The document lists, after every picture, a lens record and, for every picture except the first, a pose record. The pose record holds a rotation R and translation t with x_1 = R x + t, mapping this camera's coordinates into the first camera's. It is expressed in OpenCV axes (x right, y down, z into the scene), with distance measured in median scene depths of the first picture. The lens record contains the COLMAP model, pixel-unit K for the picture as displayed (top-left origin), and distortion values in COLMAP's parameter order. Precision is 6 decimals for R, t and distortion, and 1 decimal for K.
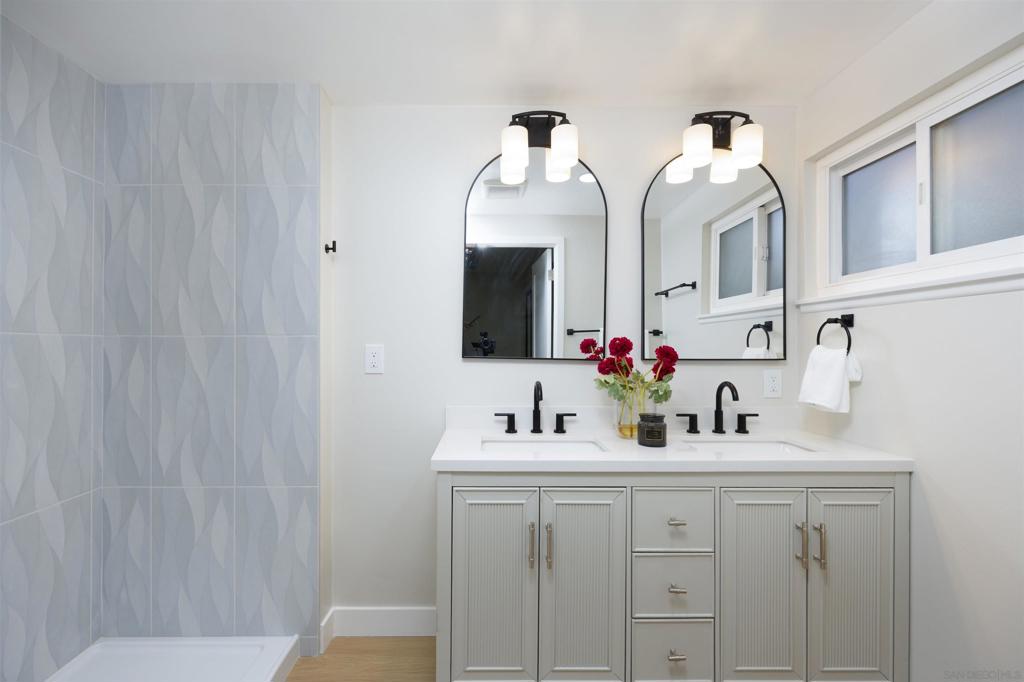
lens RADIAL K [[422.3, 0, 497.7], [0, 422.3, 343.0], [0, 0, 1]] dist [0.000033, 0.000035]
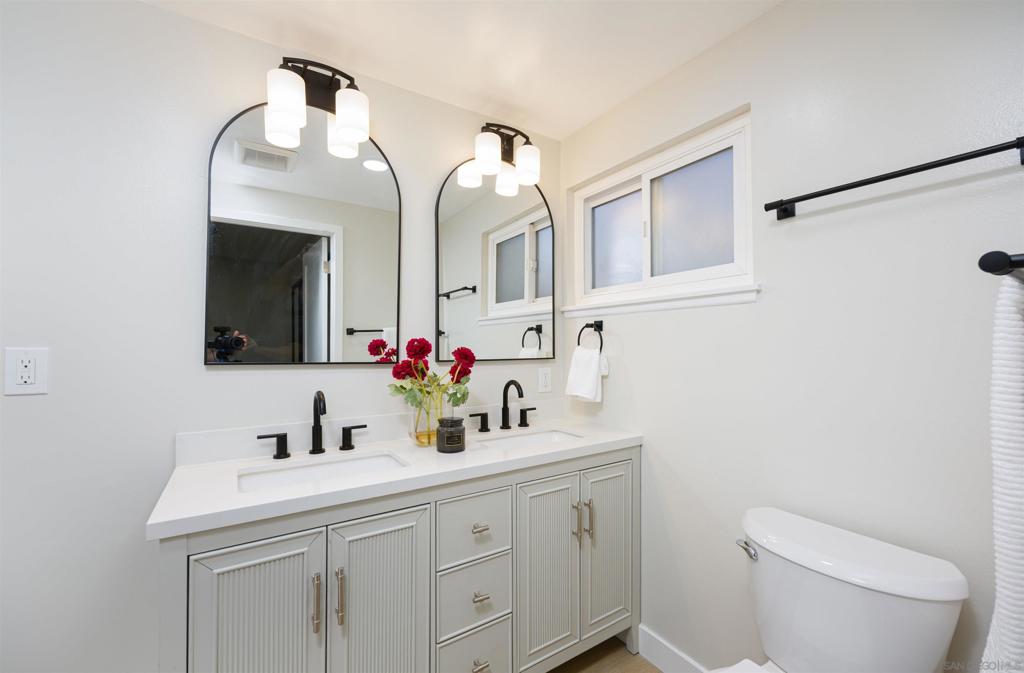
lens RADIAL K [[409.4, 0, 514.4], [0, 409.4, 345.3], [0, 0, 1]] dist [-0.010597, 0.000154]
pose [[0.842728, -0.002535, 0.538334, -0.012622], [-0.000857, 0.999981, 0.006049, -0.003533], [-0.538339, -0.005559, 0.842710, 0.135612]]
